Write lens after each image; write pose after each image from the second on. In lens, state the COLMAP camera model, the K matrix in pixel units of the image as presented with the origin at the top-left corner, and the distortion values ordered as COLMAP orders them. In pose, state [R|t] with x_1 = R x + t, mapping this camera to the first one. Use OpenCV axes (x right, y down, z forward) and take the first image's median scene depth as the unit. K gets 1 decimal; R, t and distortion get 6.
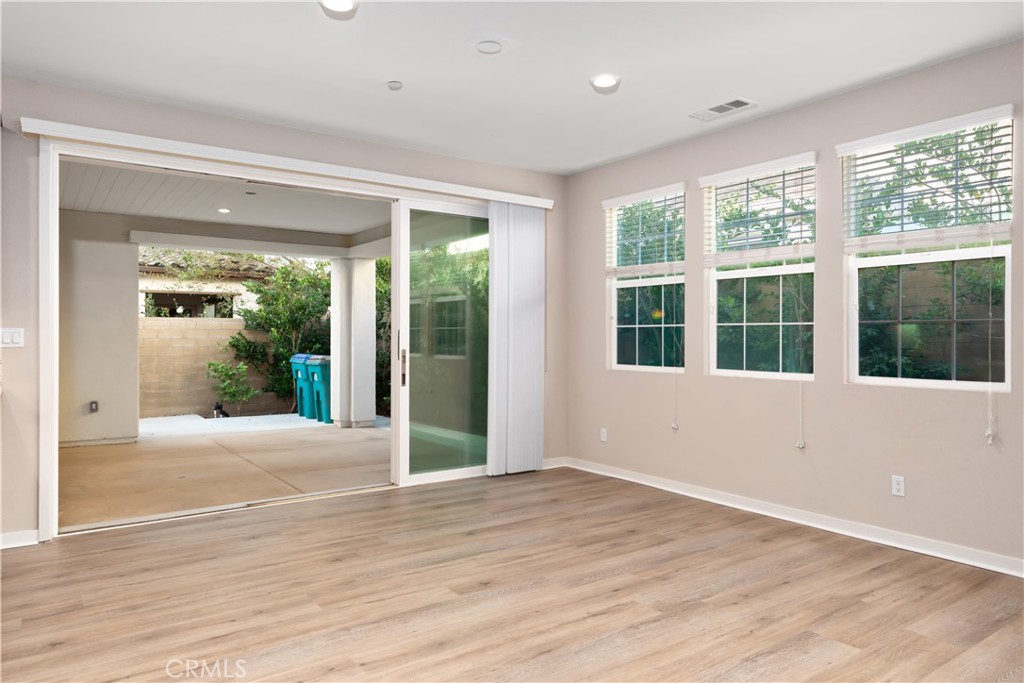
lens RADIAL K [[663.4, 0, 508.3], [0, 663.4, 340.9], [0, 0, 1]] dist [0.038446, 0.000405]
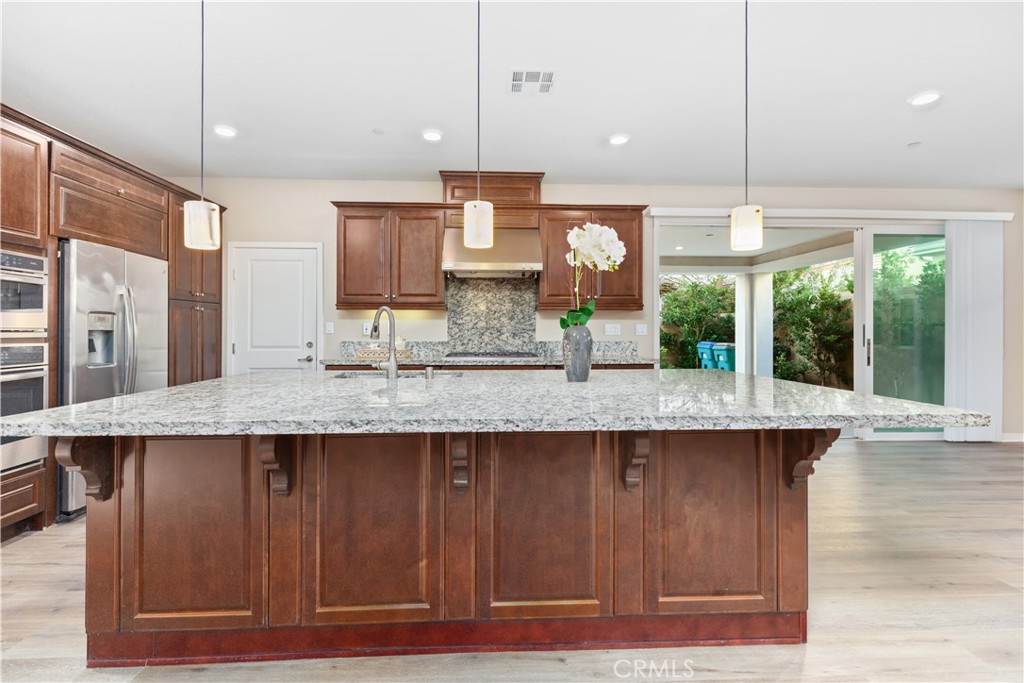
lens RADIAL K [[469.5, 0, 510.3], [0, 469.5, 333.0], [0, 0, 1]] dist [0.003198, 0.000859]
pose [[0.852175, 0.006696, -0.523215, -0.153422], [-0.007510, 0.999972, 0.000566, 0.003602], [0.523204, 0.003447, 0.852201, -0.104222]]
